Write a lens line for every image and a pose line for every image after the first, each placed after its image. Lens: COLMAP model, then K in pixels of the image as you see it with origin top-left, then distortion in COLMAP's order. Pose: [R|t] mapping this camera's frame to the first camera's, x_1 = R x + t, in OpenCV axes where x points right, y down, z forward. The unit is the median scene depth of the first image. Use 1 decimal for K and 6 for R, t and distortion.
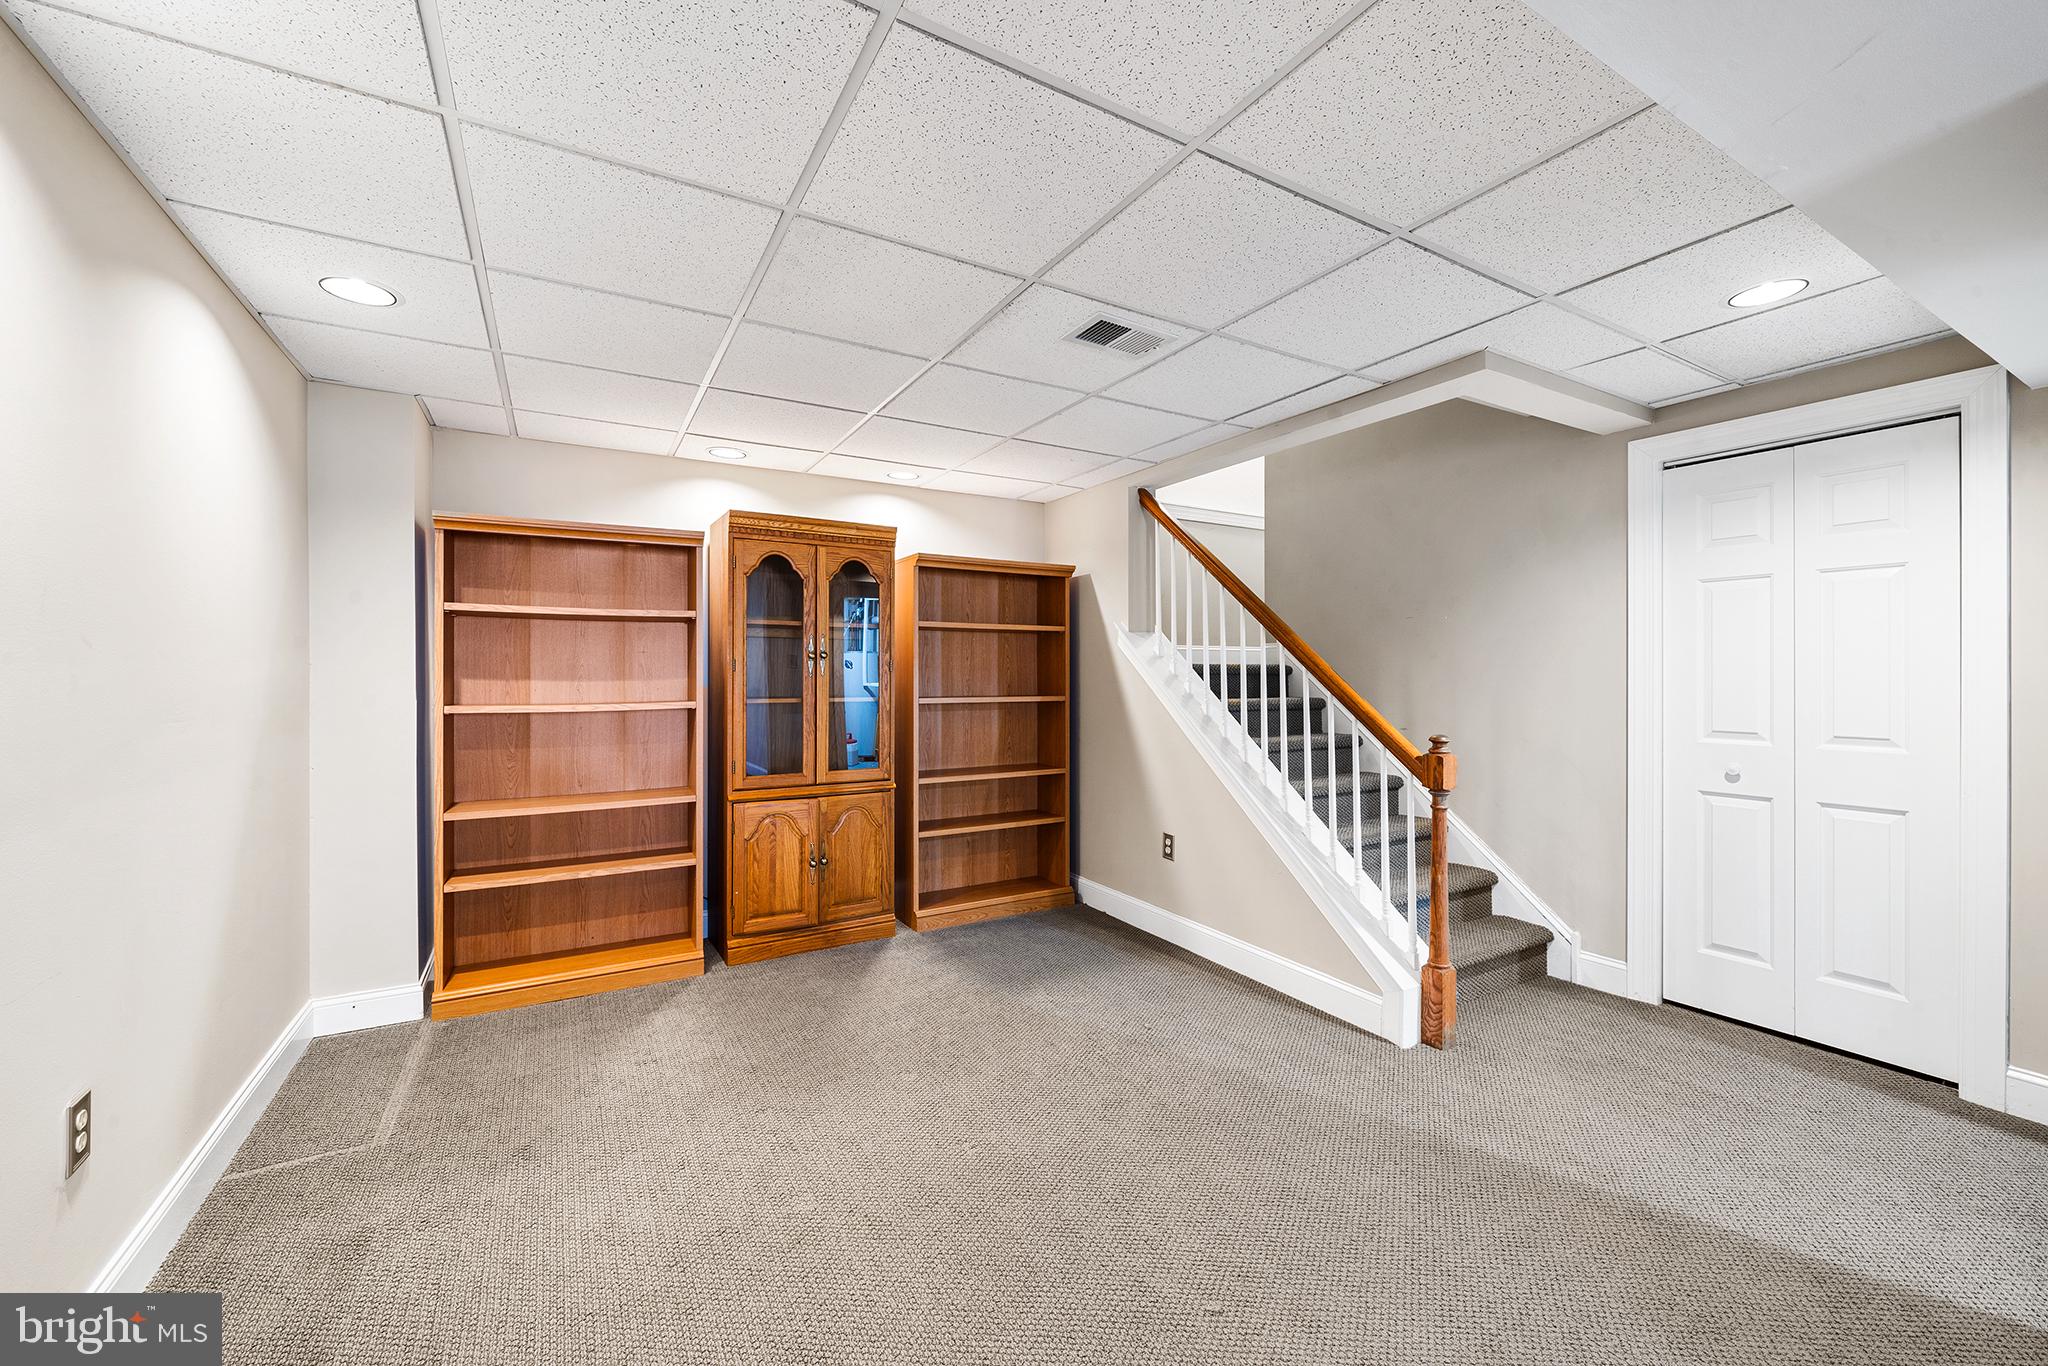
lens RADIAL K [[806.8, 0, 1018.9], [0, 806.8, 674.2], [0, 0, 1]] dist [0.003859, 0.000796]
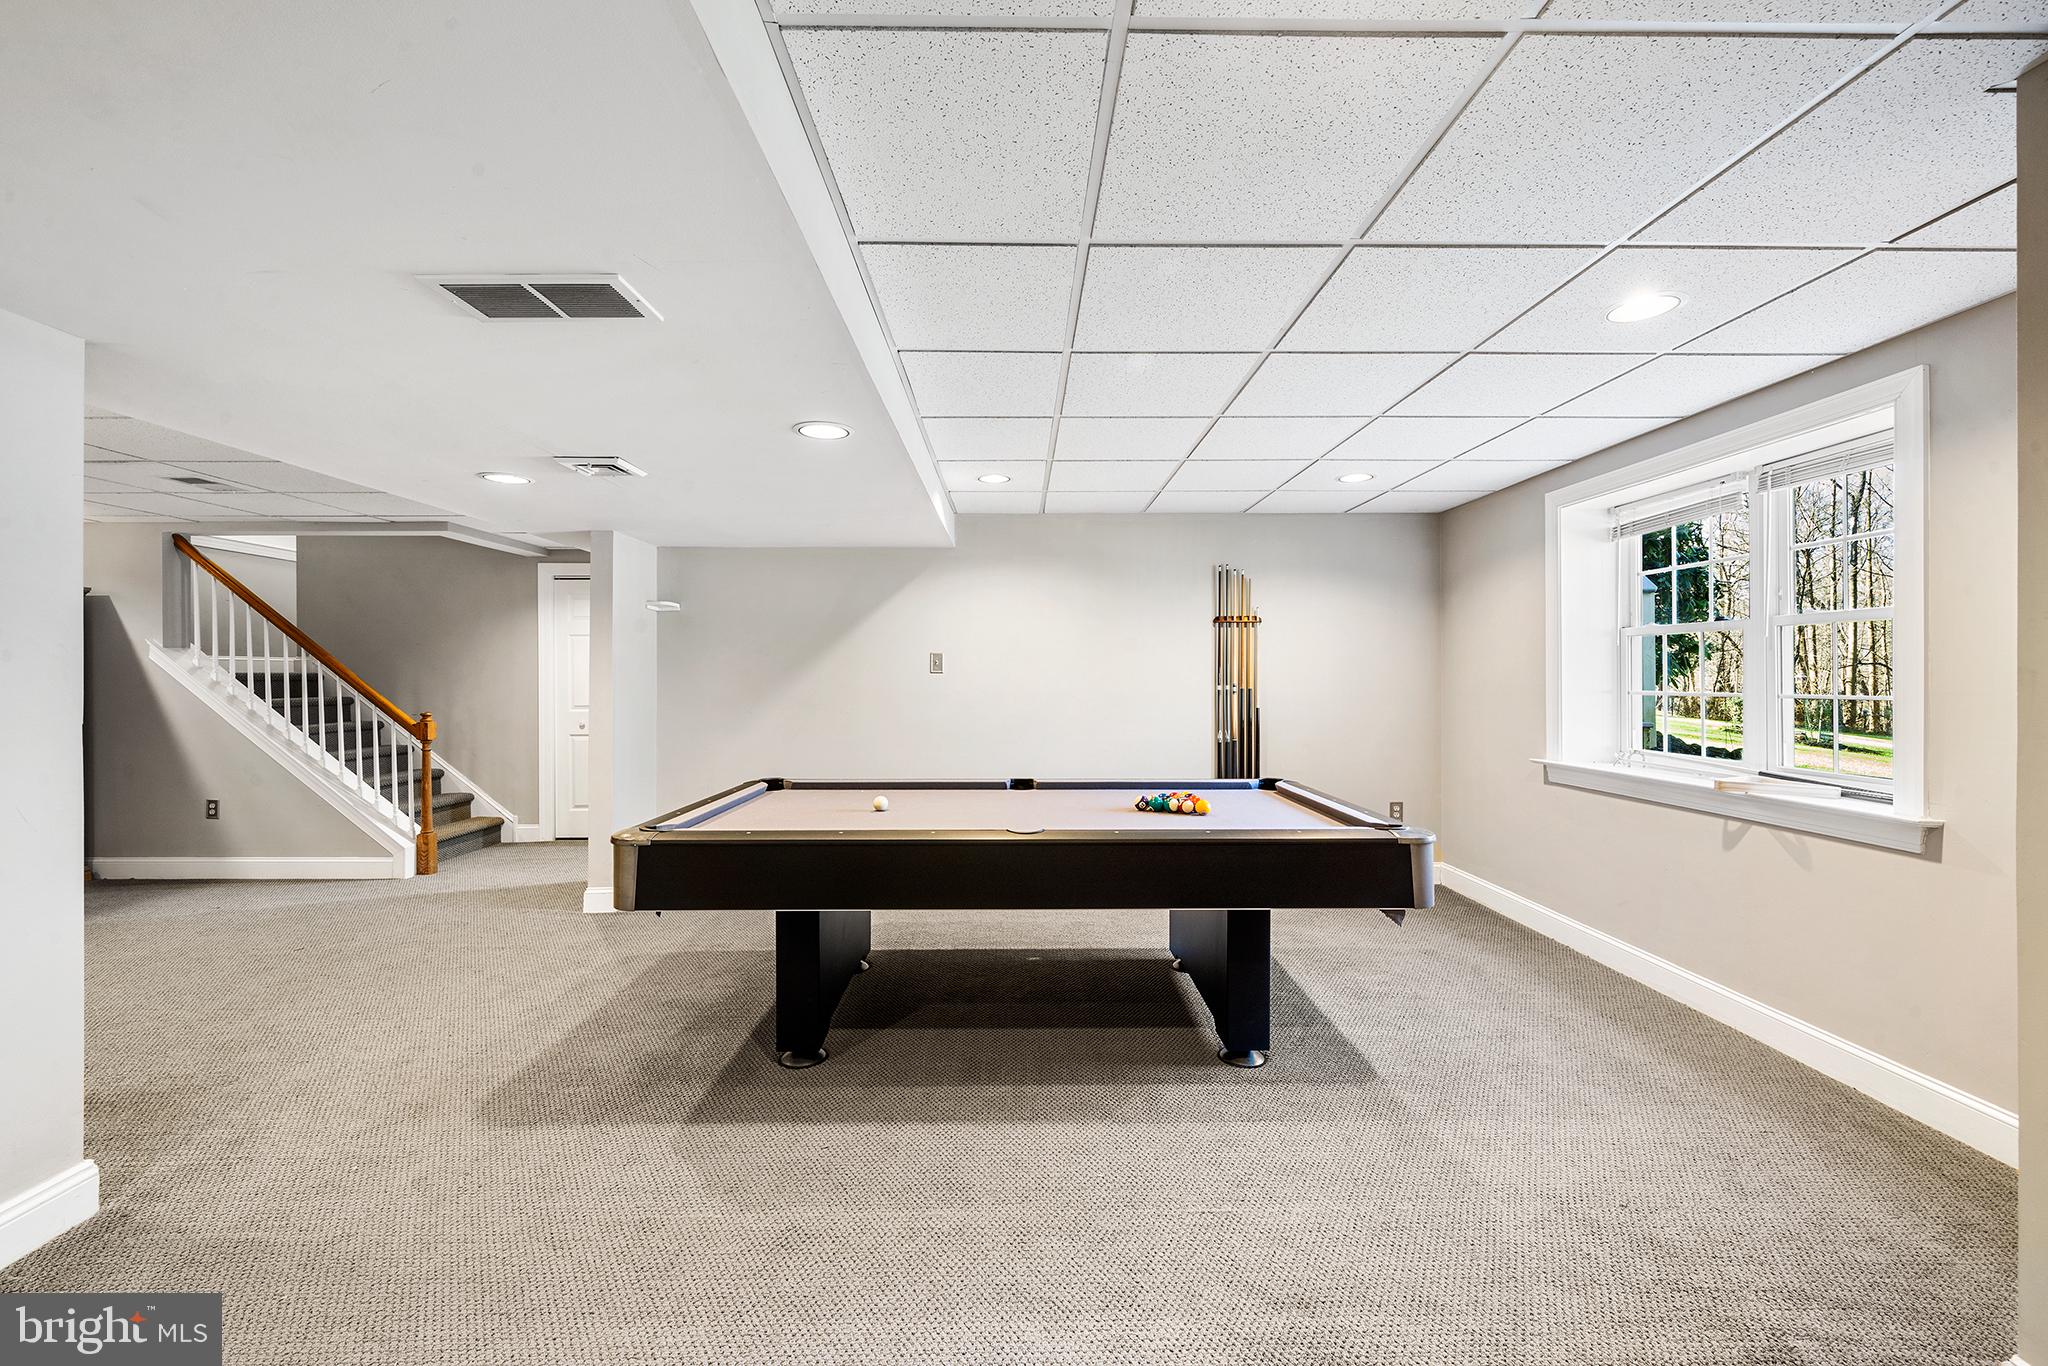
lens RADIAL K [[806.8, 0, 1018.4], [0, 806.8, 680.8], [0, 0, 1]] dist [0.003859, 0.000796]
pose [[0.500697, -0.005308, 0.865606, -0.330726], [0.002783, 0.999986, 0.004522, -0.003399], [-0.865618, 0.000144, 0.500705, -0.891653]]
